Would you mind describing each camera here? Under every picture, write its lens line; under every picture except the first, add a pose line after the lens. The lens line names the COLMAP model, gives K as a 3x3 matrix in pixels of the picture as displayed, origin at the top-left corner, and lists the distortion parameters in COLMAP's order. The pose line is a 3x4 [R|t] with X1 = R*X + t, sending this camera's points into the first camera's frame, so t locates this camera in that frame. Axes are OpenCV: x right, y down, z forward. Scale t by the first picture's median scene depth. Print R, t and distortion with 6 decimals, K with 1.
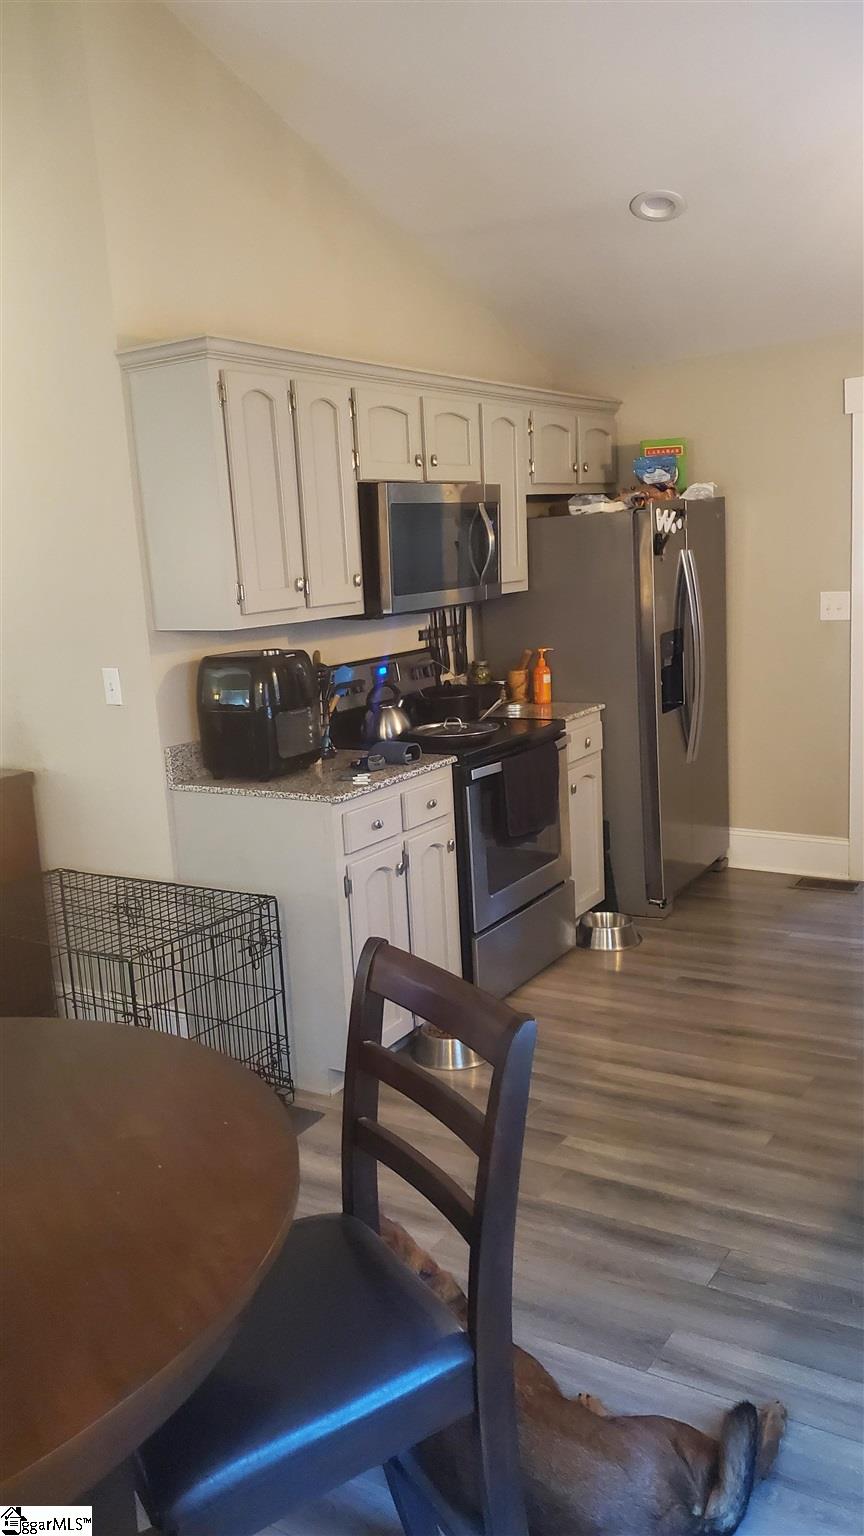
lens RADIAL K [[1209.0, 0, 415.5], [0, 1209.0, 764.1], [0, 0, 1]] dist [0.049833, 0.000133]
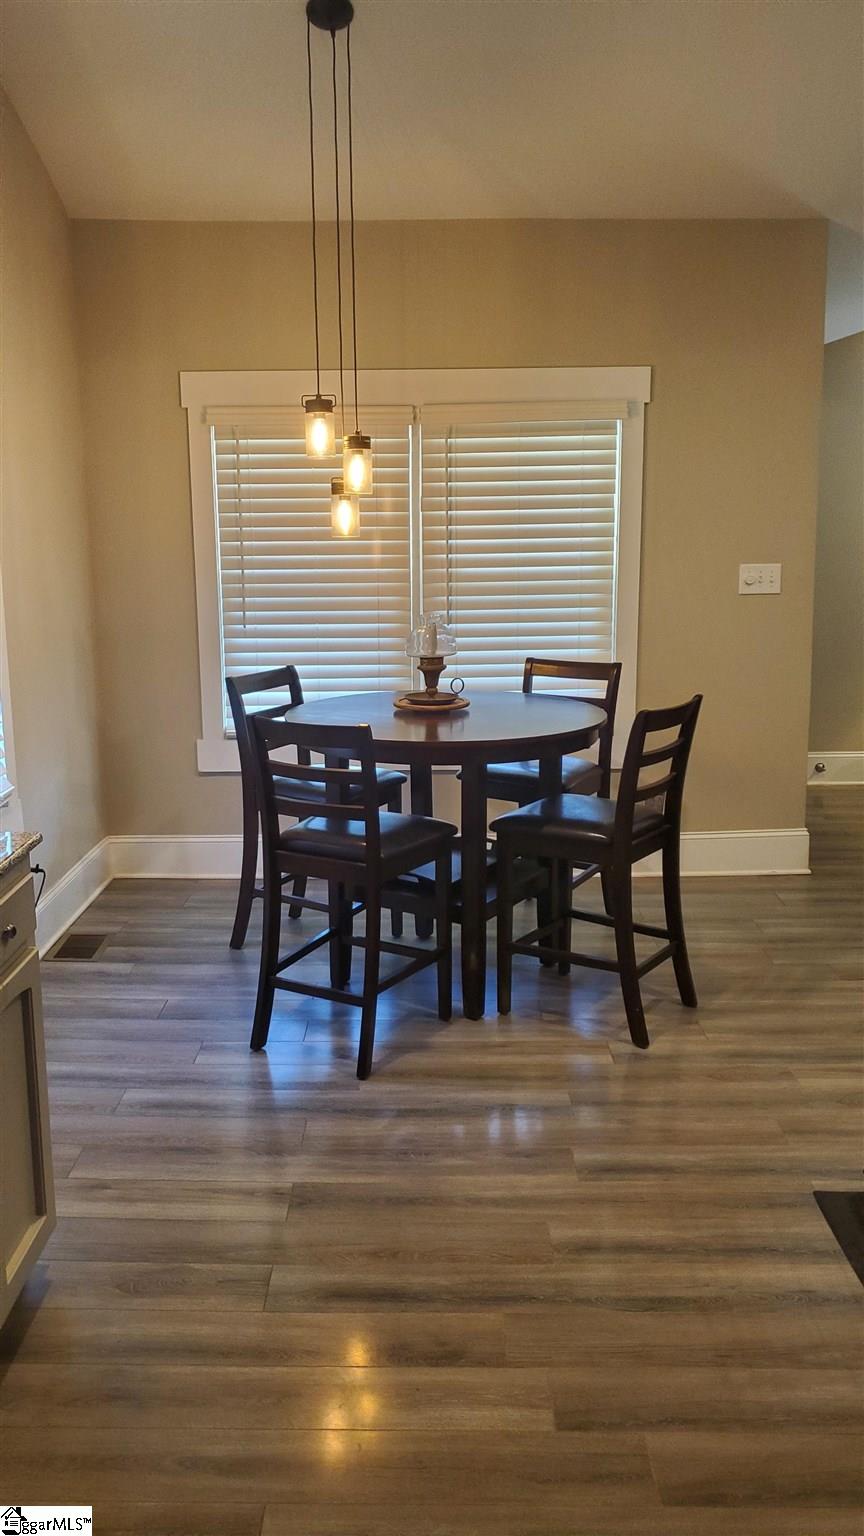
lens RADIAL K [[1209.0, 0, 415.5], [0, 1209.0, 764.1], [0, 0, 1]] dist [0.049833, 0.000133]
pose [[-0.845700, 0.170128, -0.505814, 0.533574], [-0.030796, 0.930686, 0.364521, -0.297395], [0.532769, 0.323853, -0.781842, 1.585888]]
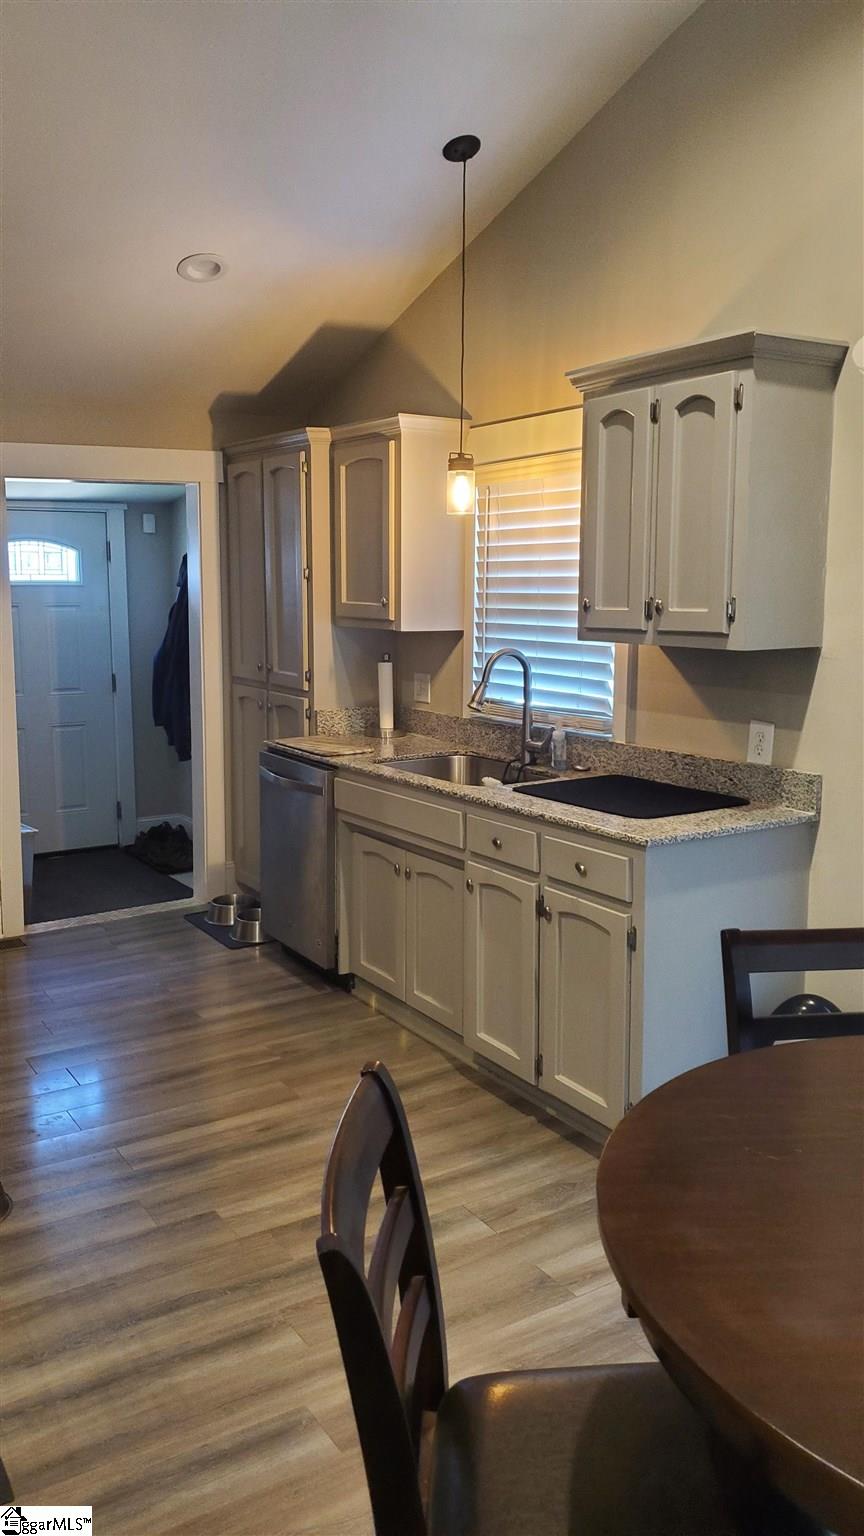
lens RADIAL K [[1209.0, 0, 415.5], [0, 1209.0, 764.1], [0, 0, 1]] dist [0.049833, 0.000133]
pose [[0.431648, -0.072988, 0.899084, -0.747181], [0.127008, 0.991709, 0.019531, -0.044772], [-0.893056, 0.105760, 0.437339, 0.477495]]
